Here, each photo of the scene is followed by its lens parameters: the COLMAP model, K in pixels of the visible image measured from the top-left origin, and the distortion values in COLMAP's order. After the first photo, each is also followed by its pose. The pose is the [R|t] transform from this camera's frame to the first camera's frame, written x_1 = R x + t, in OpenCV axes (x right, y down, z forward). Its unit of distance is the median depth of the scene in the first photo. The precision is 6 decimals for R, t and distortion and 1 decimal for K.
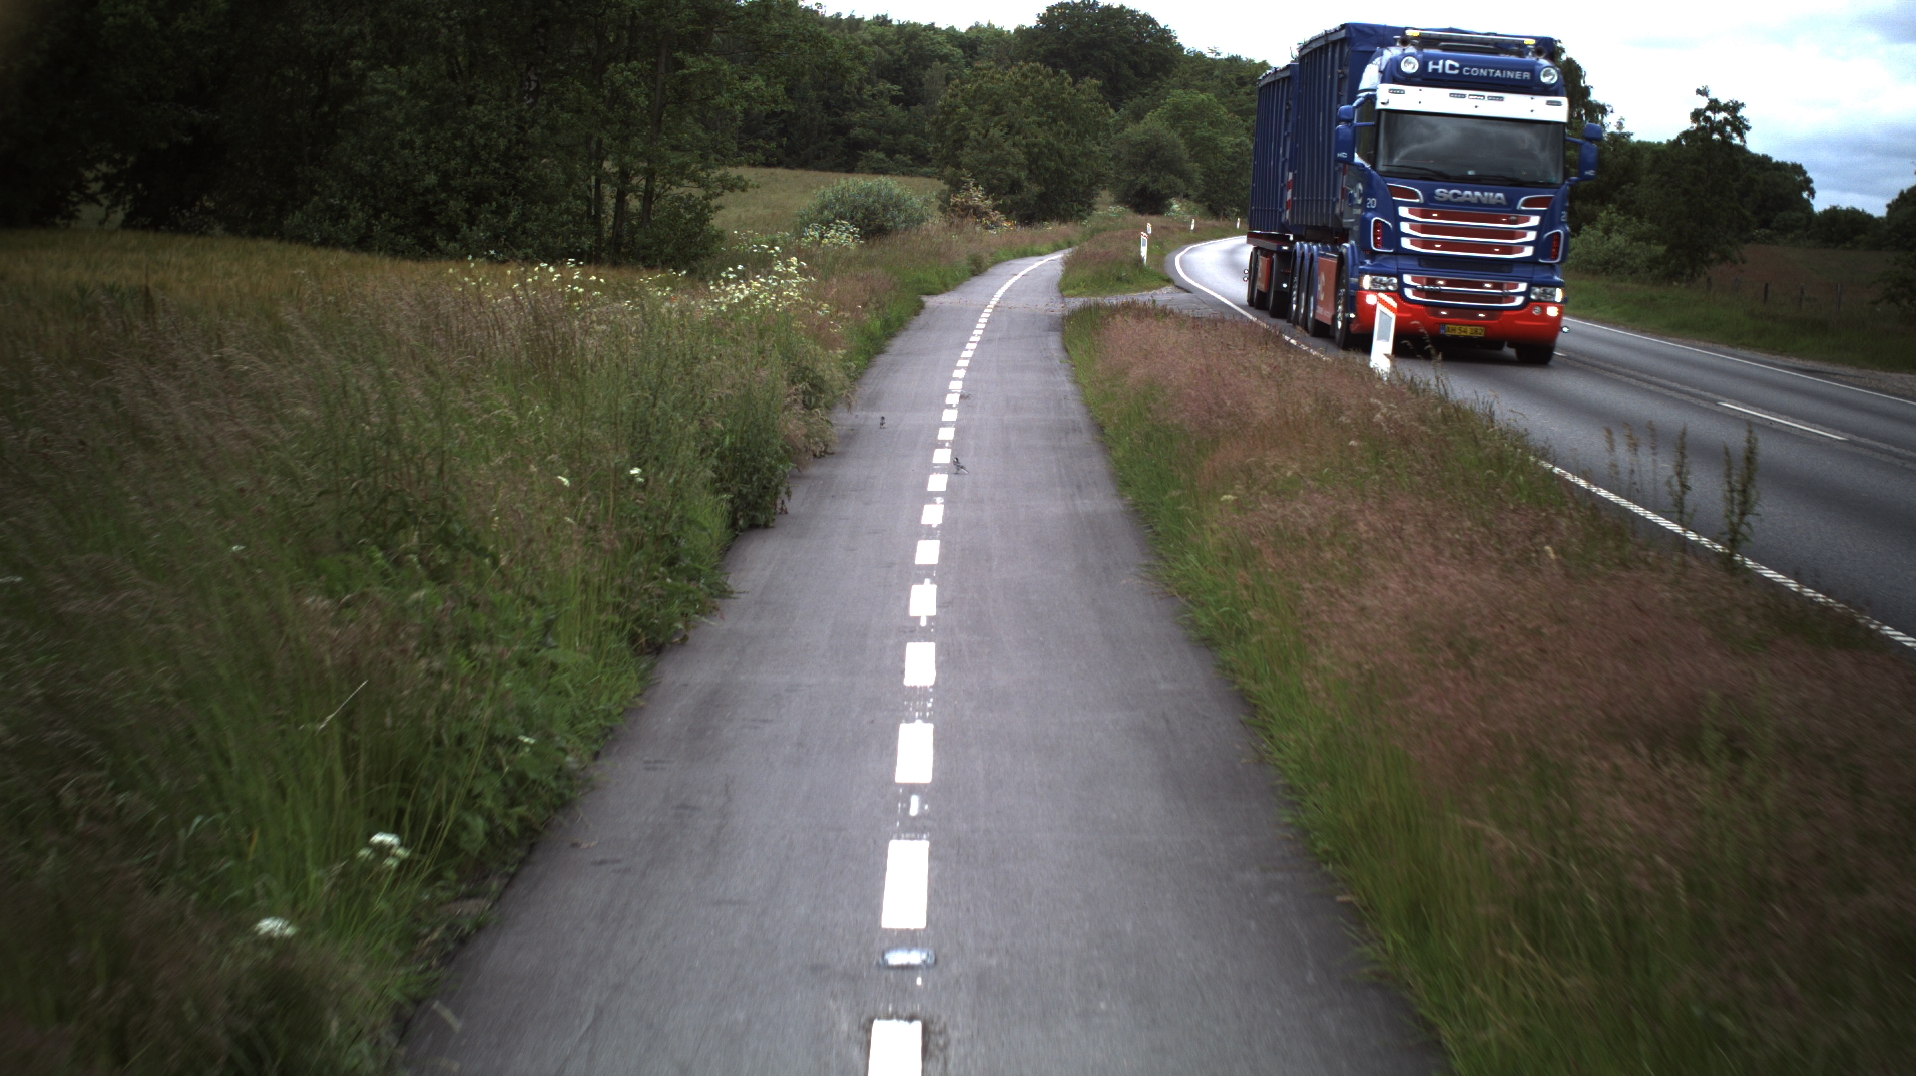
lens RADIAL K [[4485.5, 0, 974.1], [0, 4485.5, 538.6], [0, 0, 1]] dist [-0.396681, 0.000000]
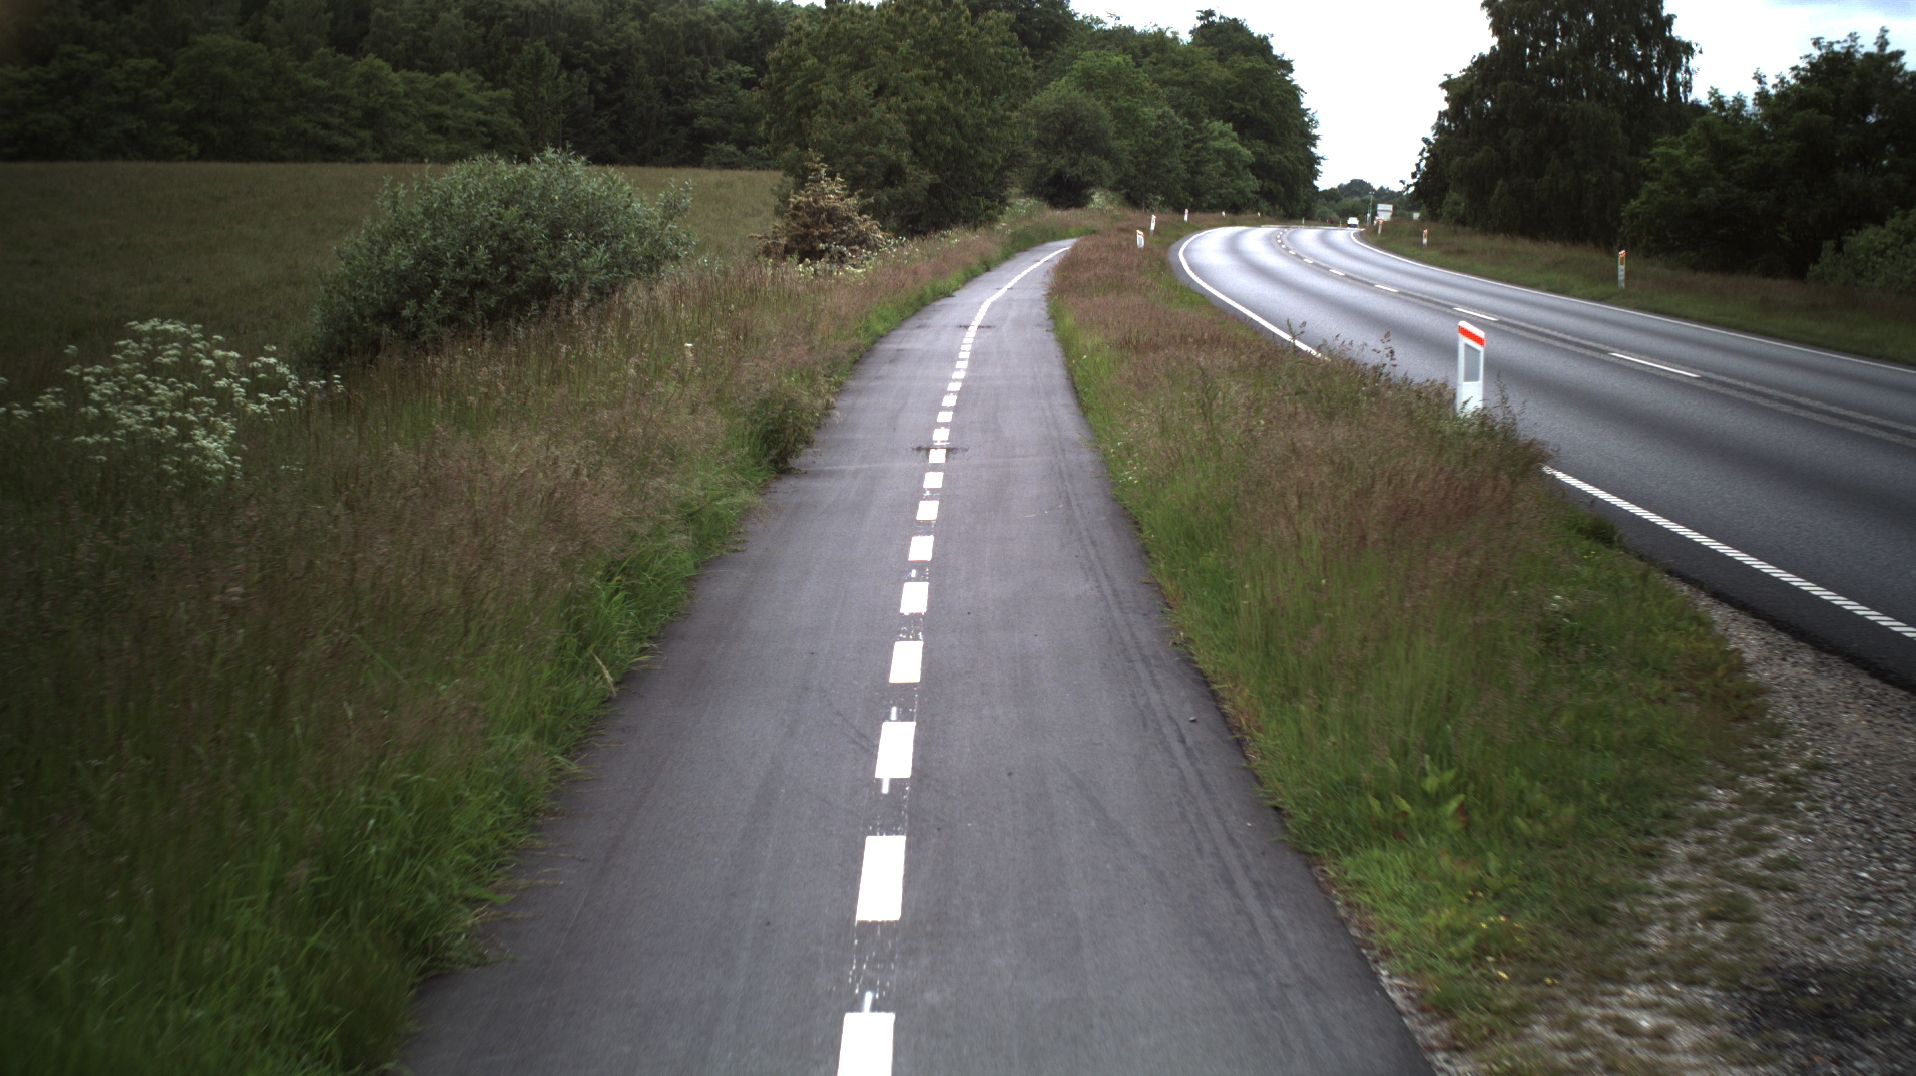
lens RADIAL K [[4480.4, 0, 962.5], [0, 4480.4, 544.0], [0, 0, 1]] dist [-0.401127, 0.000000]
pose [[0.999154, -0.033884, 0.023311, 0.006478], [0.033821, 0.999423, 0.003060, -0.073764], [-0.023401, -0.002269, 0.999724, 0.967348]]
